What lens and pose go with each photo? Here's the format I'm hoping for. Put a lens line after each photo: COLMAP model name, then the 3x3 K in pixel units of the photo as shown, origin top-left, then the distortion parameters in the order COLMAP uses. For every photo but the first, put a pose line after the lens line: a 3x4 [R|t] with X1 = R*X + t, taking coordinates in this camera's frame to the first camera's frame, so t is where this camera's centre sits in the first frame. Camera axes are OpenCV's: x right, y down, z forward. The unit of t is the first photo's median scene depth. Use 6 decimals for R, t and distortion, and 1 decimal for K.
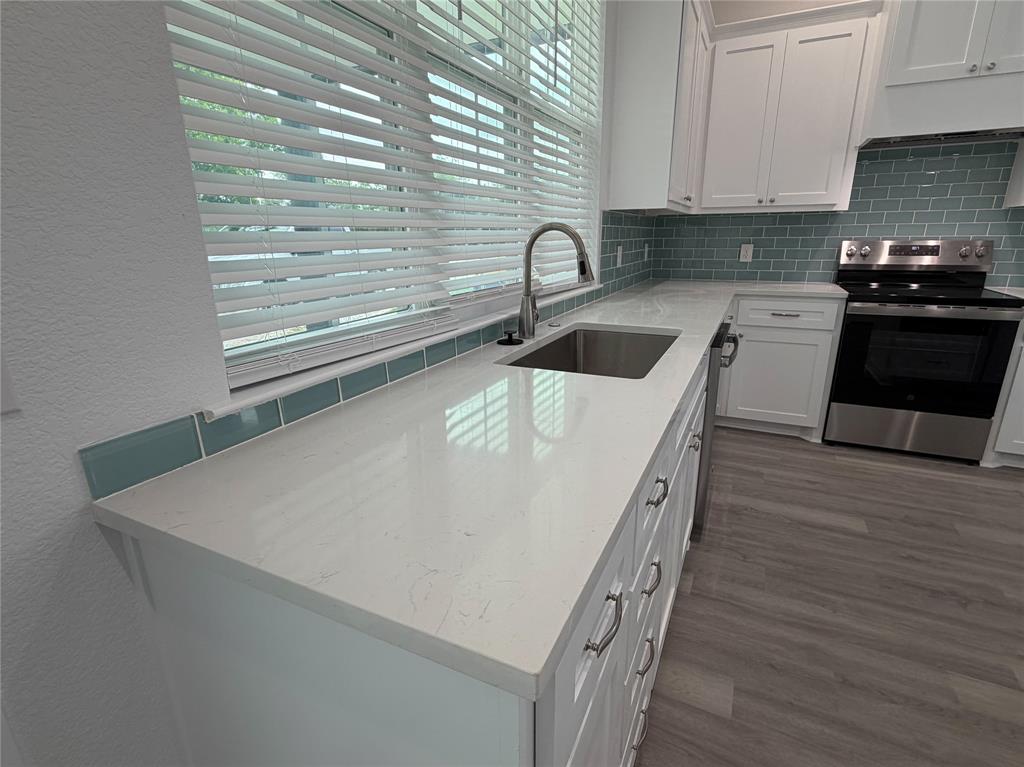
lens RADIAL K [[497.2, 0, 511.5], [0, 497.2, 384.8], [0, 0, 1]] dist [-0.004691, 0.002814]
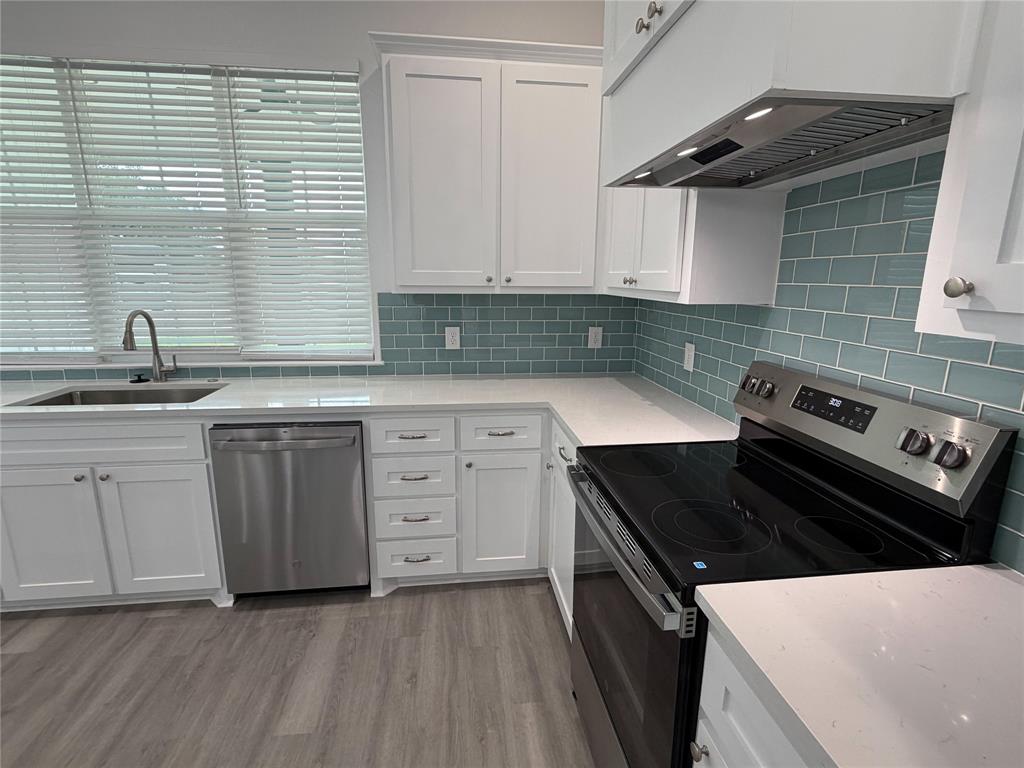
lens RADIAL K [[497.2, 0, 511.1], [0, 497.2, 383.0], [0, 0, 1]] dist [-0.004691, 0.002814]
pose [[0.545158, 0.192311, -0.815977, 1.241312], [-0.254609, 0.965339, 0.057407, -0.303235], [0.798734, 0.176460, 0.575226, 0.665629]]
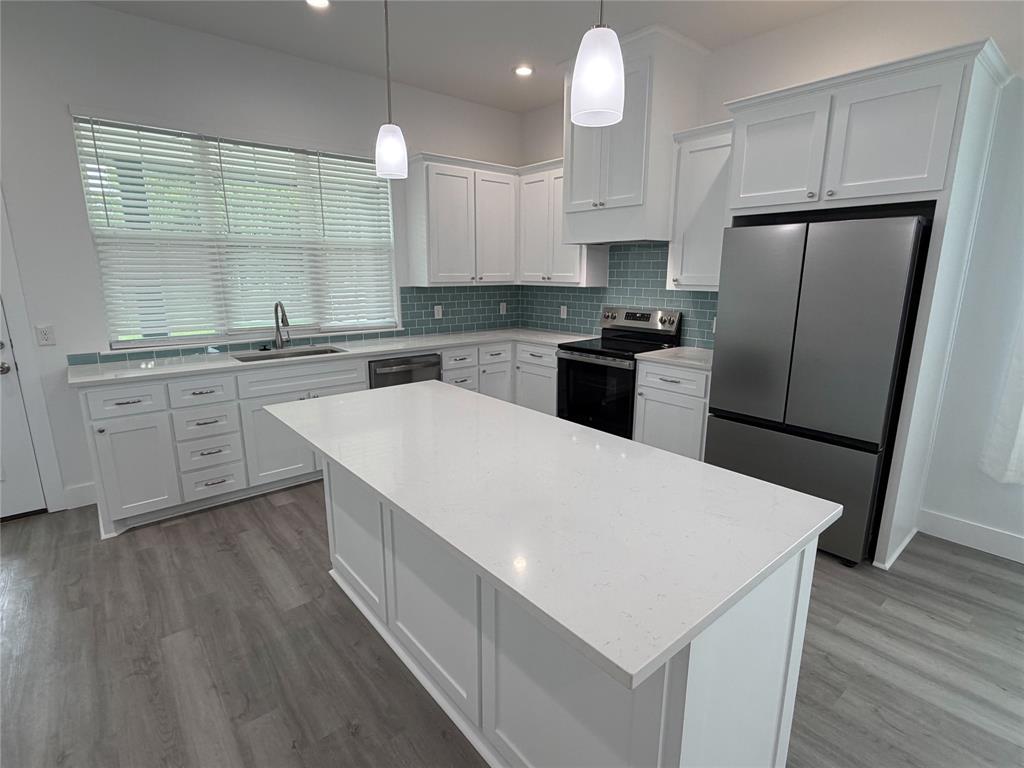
lens RADIAL K [[497.2, 0, 516.1], [0, 497.2, 386.8], [0, 0, 1]] dist [-0.004691, 0.002814]
pose [[0.916751, 0.103781, -0.385743, 1.303370], [-0.126632, 0.991359, -0.034234, 0.011714], [0.378857, 0.080231, 0.921971, -0.460447]]
